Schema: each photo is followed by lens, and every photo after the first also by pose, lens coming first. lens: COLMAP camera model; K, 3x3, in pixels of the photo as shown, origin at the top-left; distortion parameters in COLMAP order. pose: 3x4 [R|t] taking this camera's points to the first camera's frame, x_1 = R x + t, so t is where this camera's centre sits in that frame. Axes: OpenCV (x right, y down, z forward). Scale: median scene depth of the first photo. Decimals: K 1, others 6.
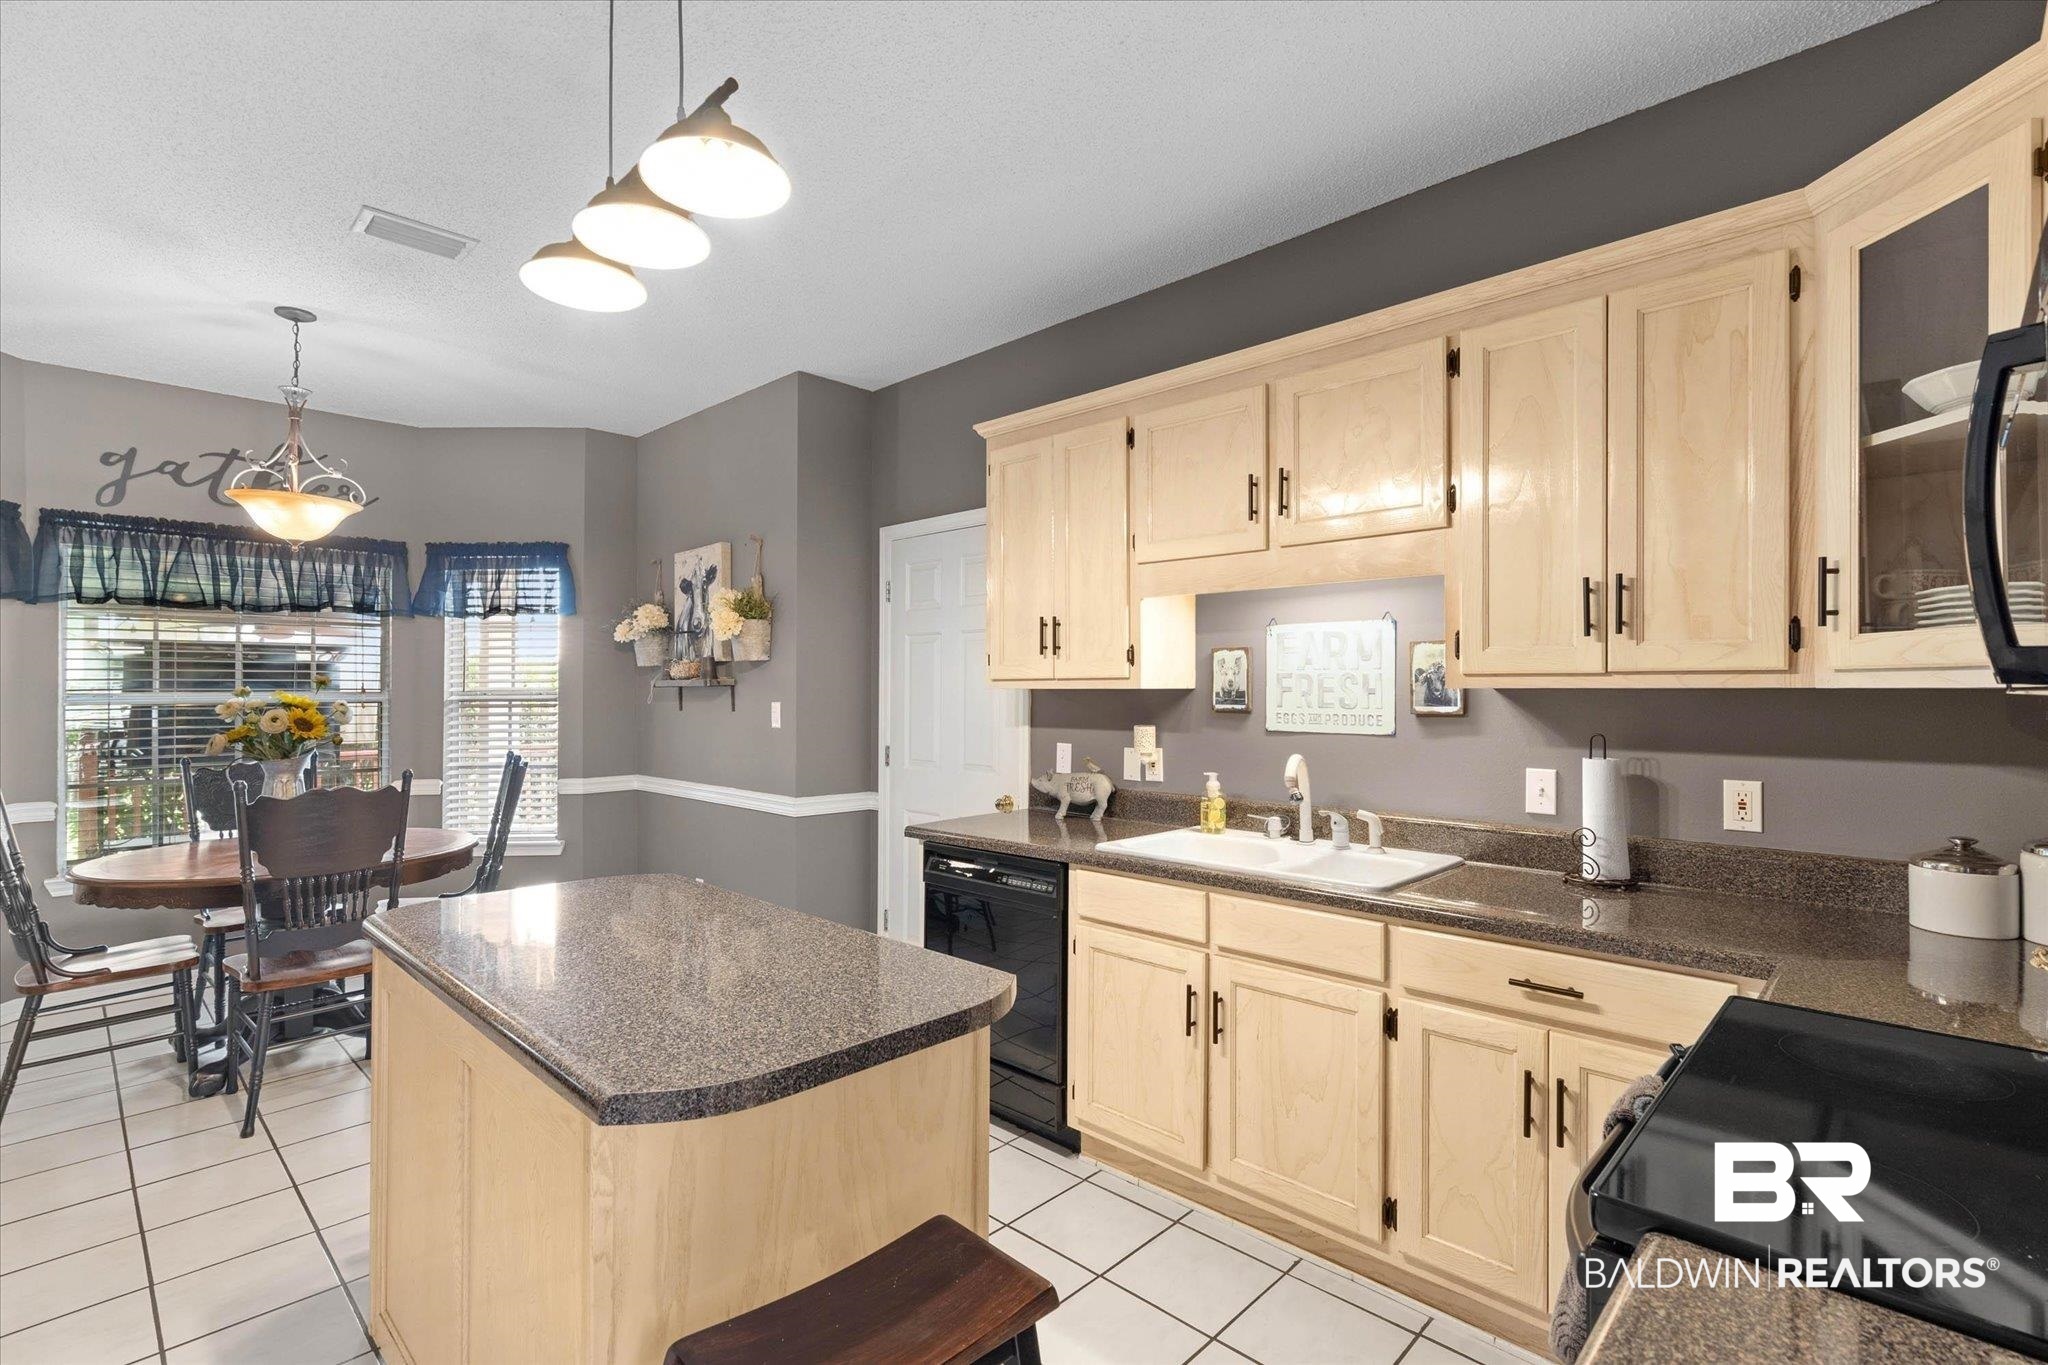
lens RADIAL K [[939.6, 0, 1036.1], [0, 939.6, 688.4], [0, 0, 1]] dist [-0.002558, 0.000593]
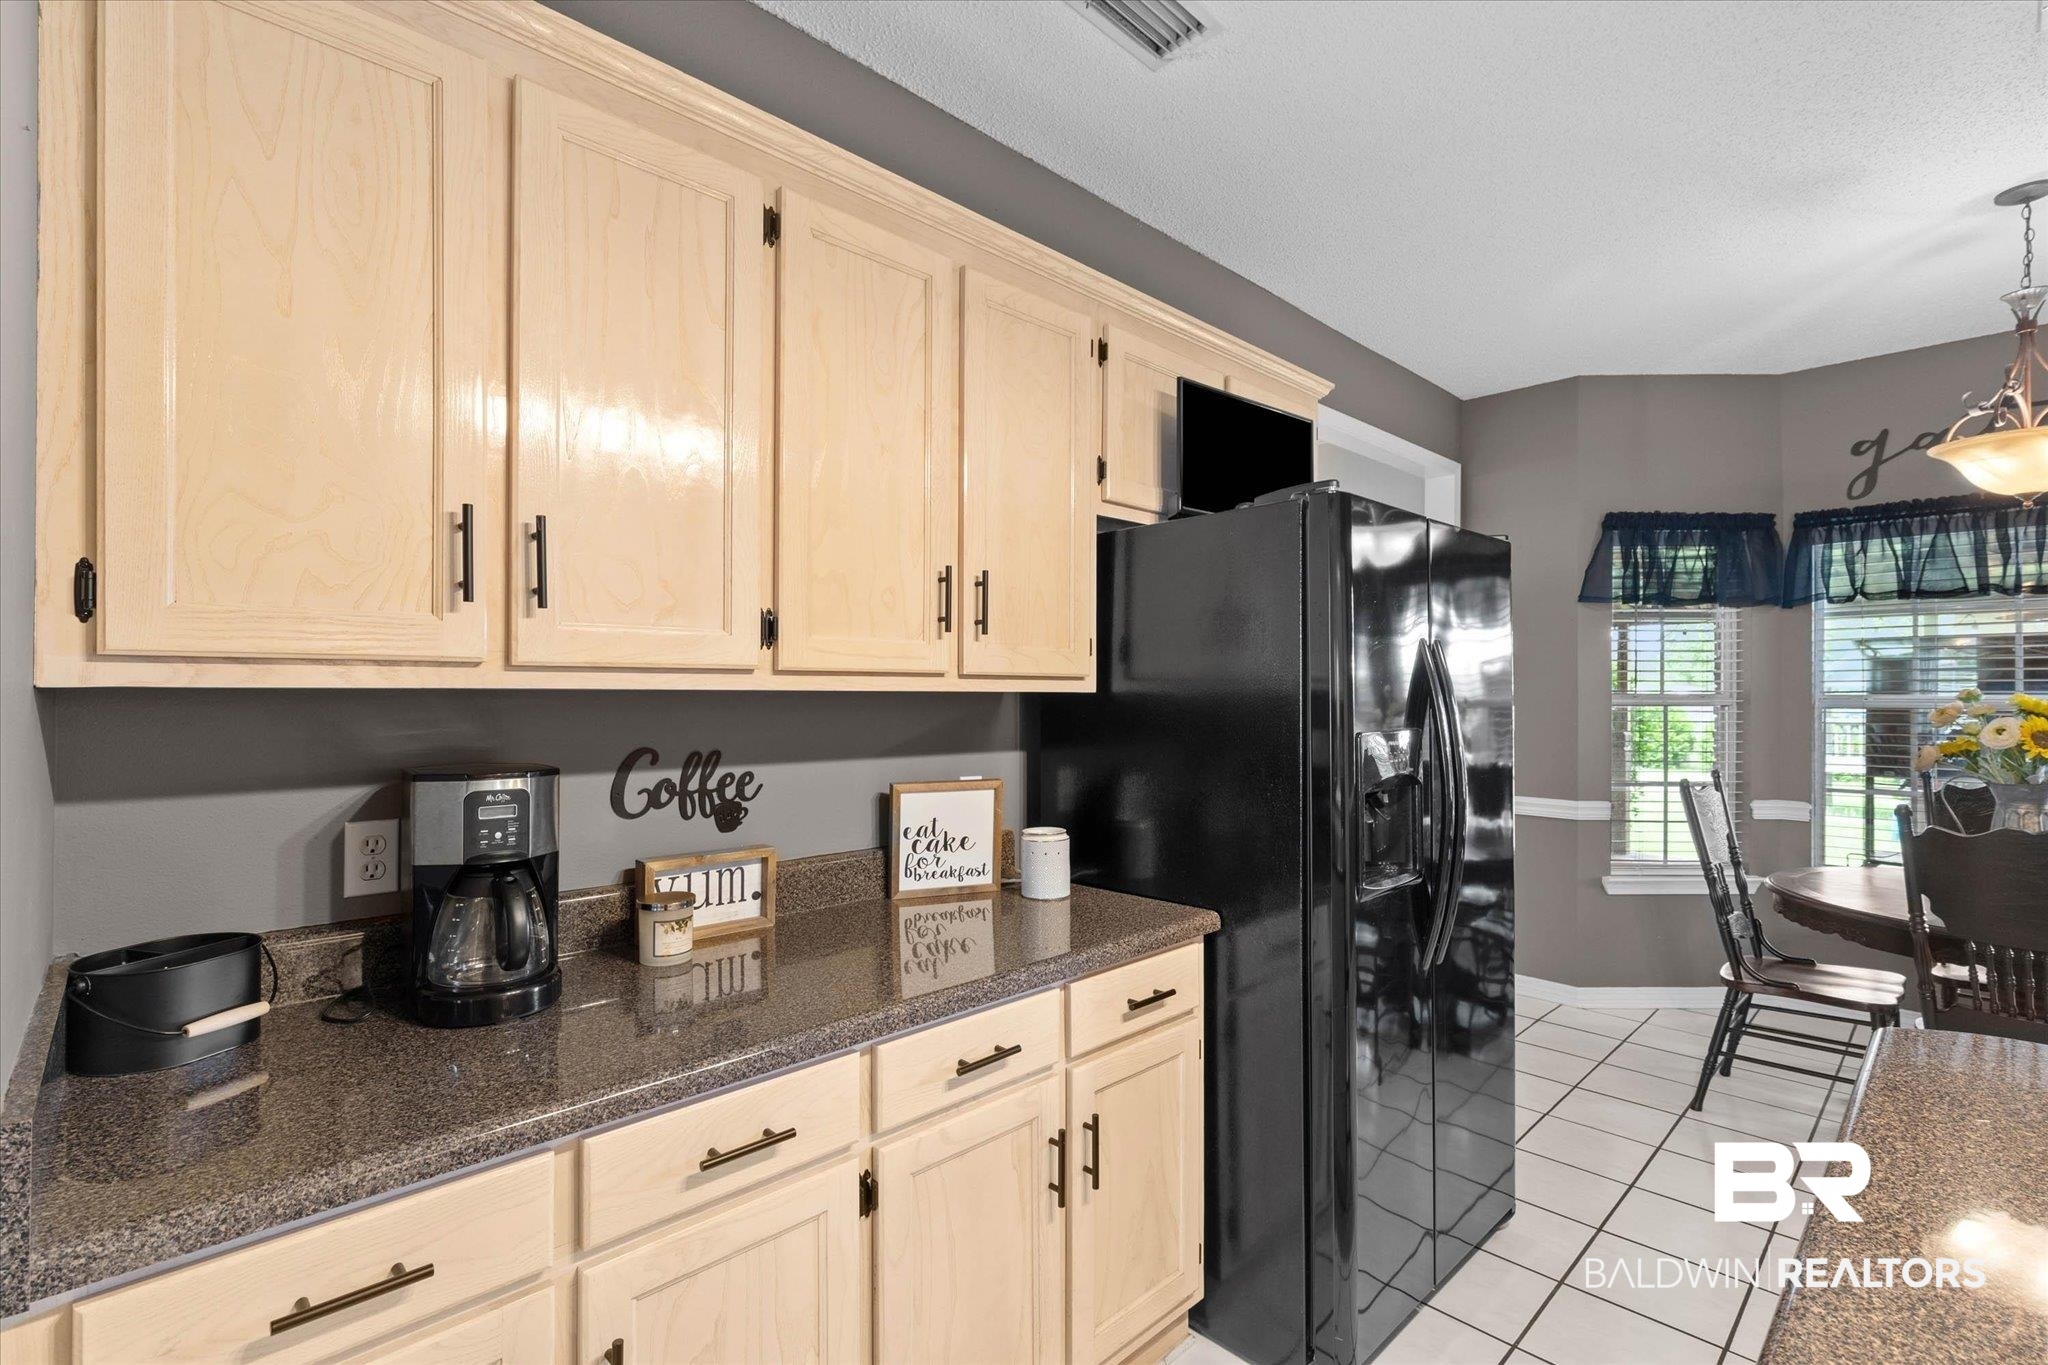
lens RADIAL K [[939.6, 0, 1013.9], [0, 939.6, 681.7], [0, 0, 1]] dist [-0.002558, 0.000593]
pose [[-0.039707, -0.008548, -0.999175, -0.008328], [0.000407, 0.999963, -0.008571, -0.000924], [0.999211, -0.000747, -0.039702, 0.183676]]
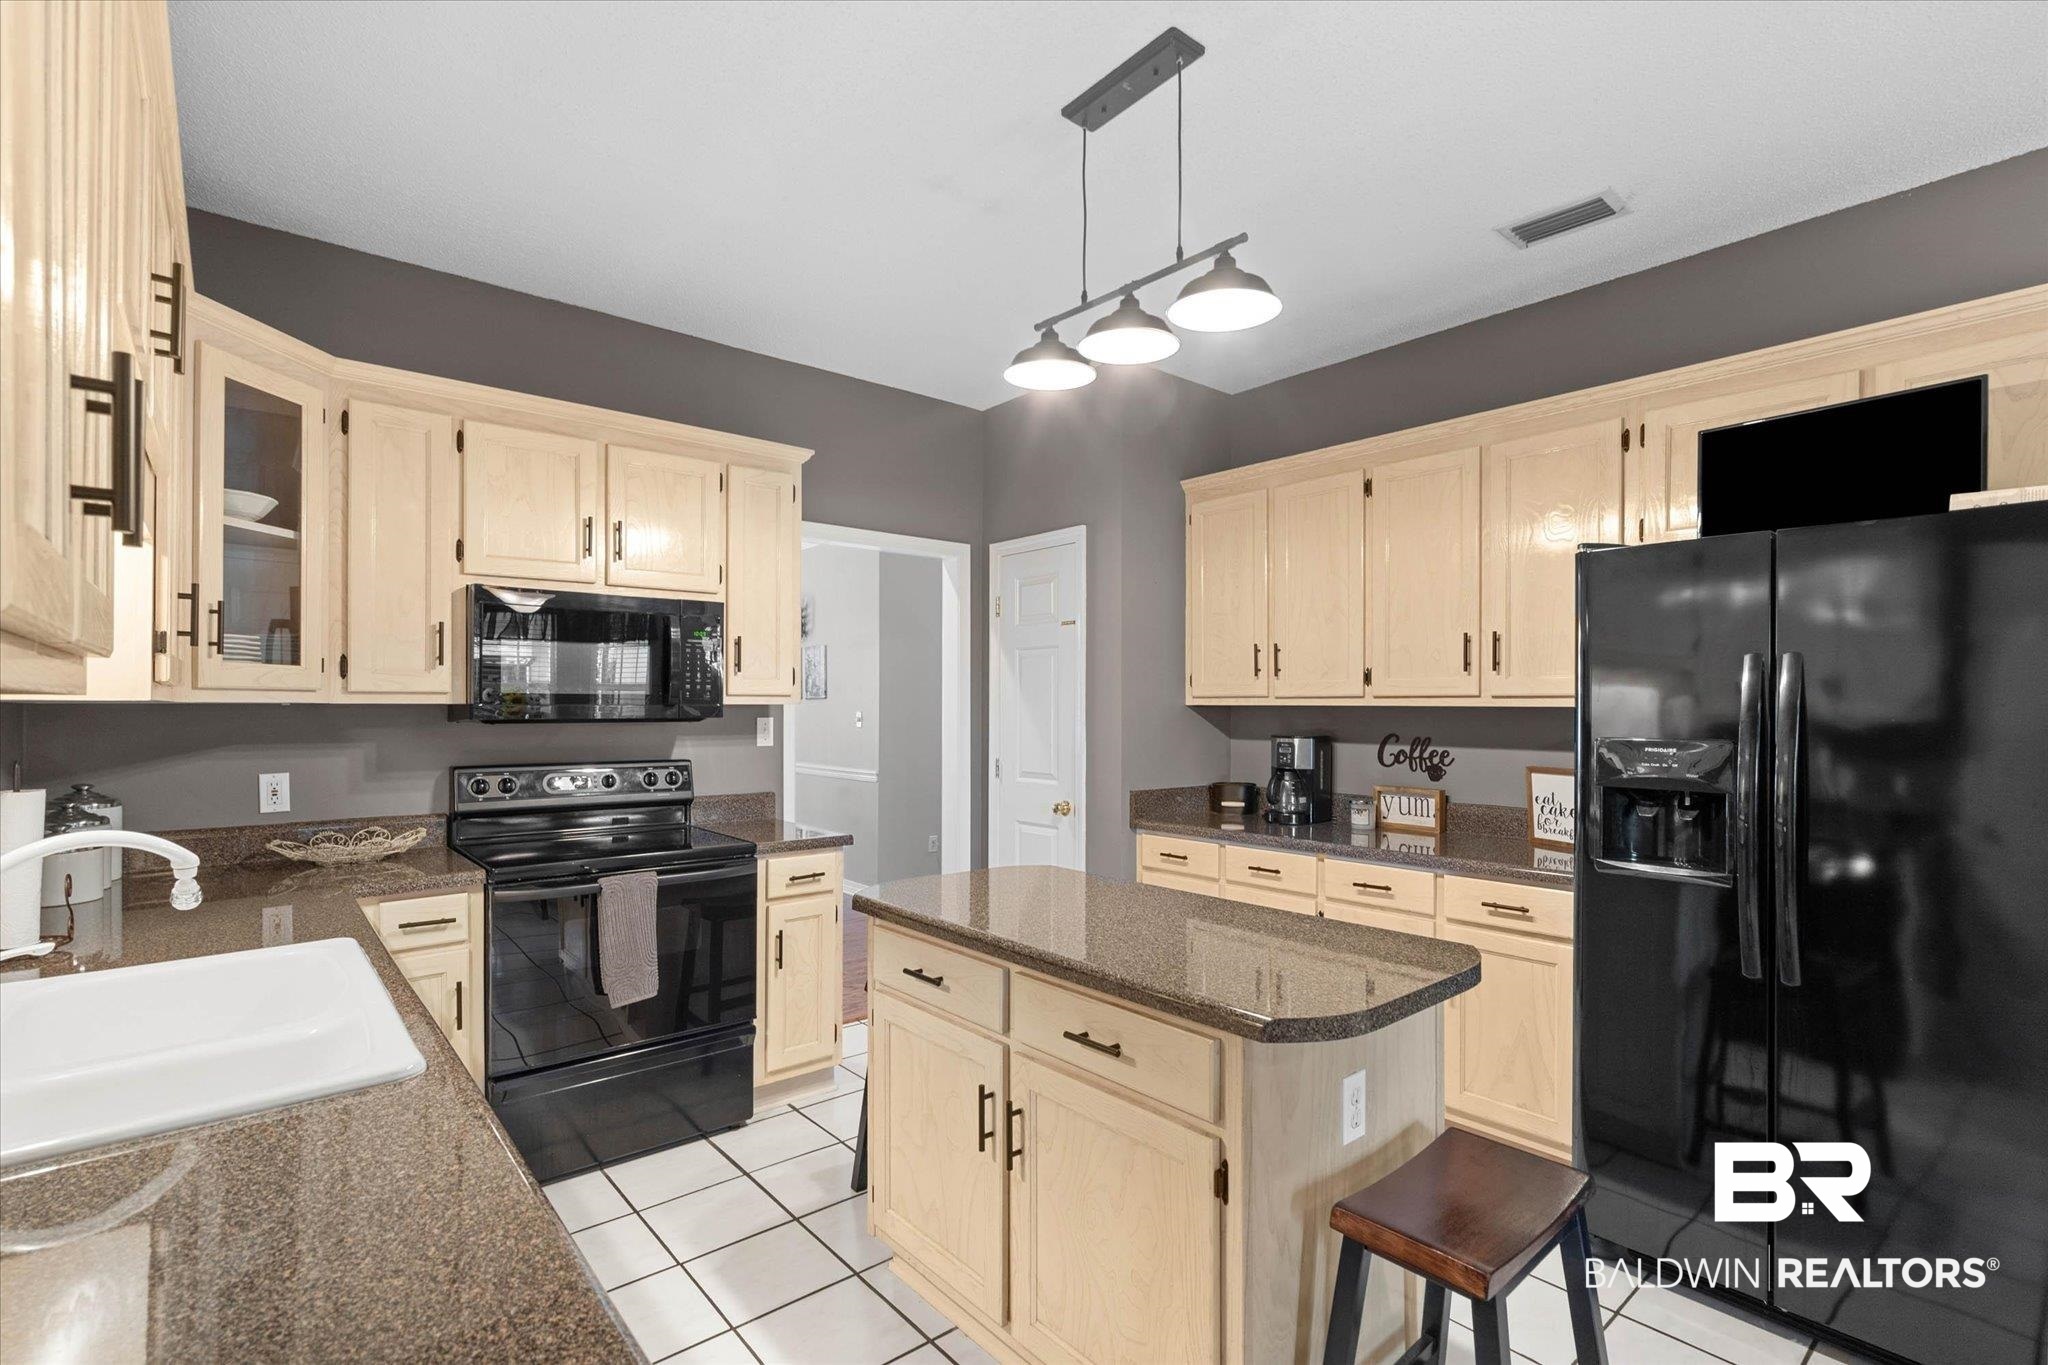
lens RADIAL K [[939.6, 0, 1025.3], [0, 939.6, 697.2], [0, 0, 1]] dist [-0.002558, 0.000593]
pose [[-0.995042, -0.001255, 0.099450, -0.095085], [-0.002433, 0.999928, -0.011722, 0.000728], [-0.099428, -0.011906, -0.994974, 0.573261]]
